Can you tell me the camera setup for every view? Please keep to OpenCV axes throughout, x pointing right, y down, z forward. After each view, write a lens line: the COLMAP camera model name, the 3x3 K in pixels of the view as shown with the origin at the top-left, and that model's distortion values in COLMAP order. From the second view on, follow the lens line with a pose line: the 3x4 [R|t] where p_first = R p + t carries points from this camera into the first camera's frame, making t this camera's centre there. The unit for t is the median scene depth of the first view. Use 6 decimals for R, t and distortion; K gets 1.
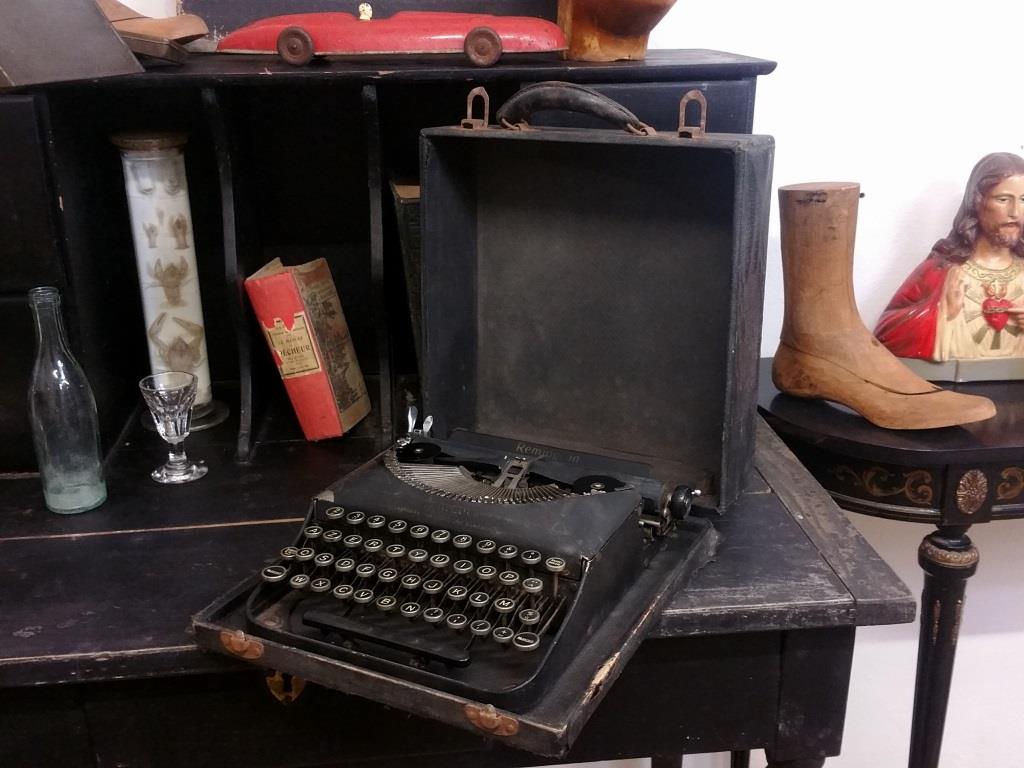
lens RADIAL K [[1054.1, 0, 529.2], [0, 1054.1, 360.6], [0, 0, 1]] dist [0.166762, -0.388045]
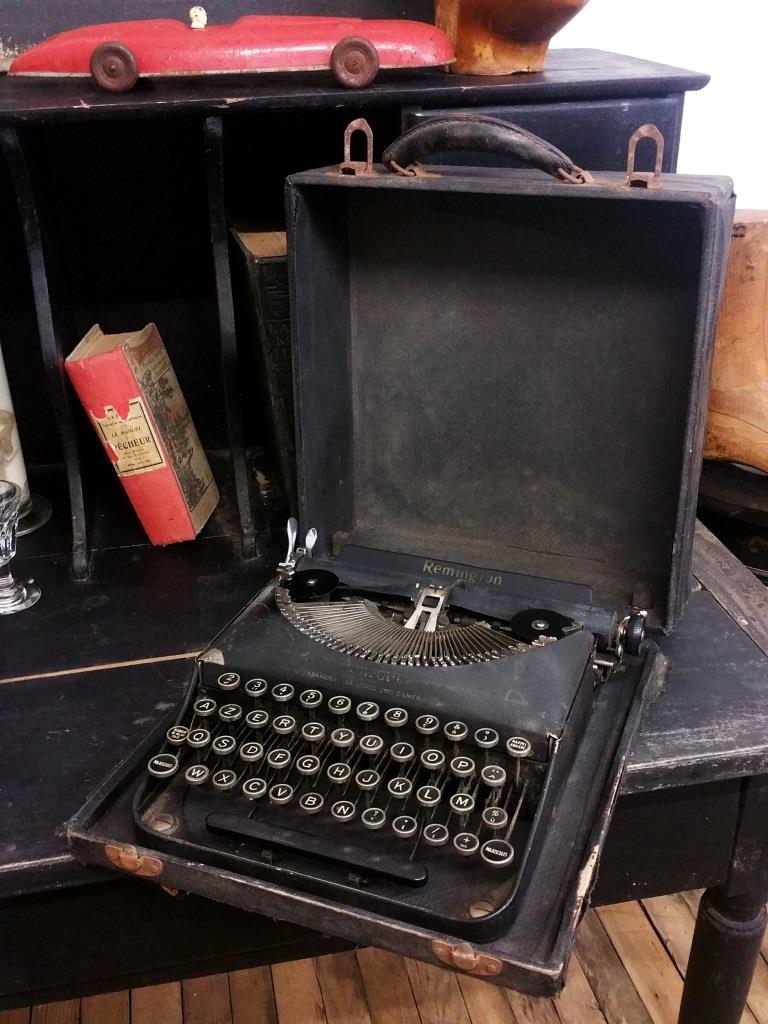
lens RADIAL K [[1054.1, 0, 386.3], [0, 1054.1, 497.5], [0, 0, 1]] dist [0.166762, -0.388045]
pose [[0.996082, -0.049072, 0.073576, -0.097009], [0.038122, 0.988922, 0.143460, -0.090653], [-0.079801, -0.140093, 0.986917, 0.173069]]
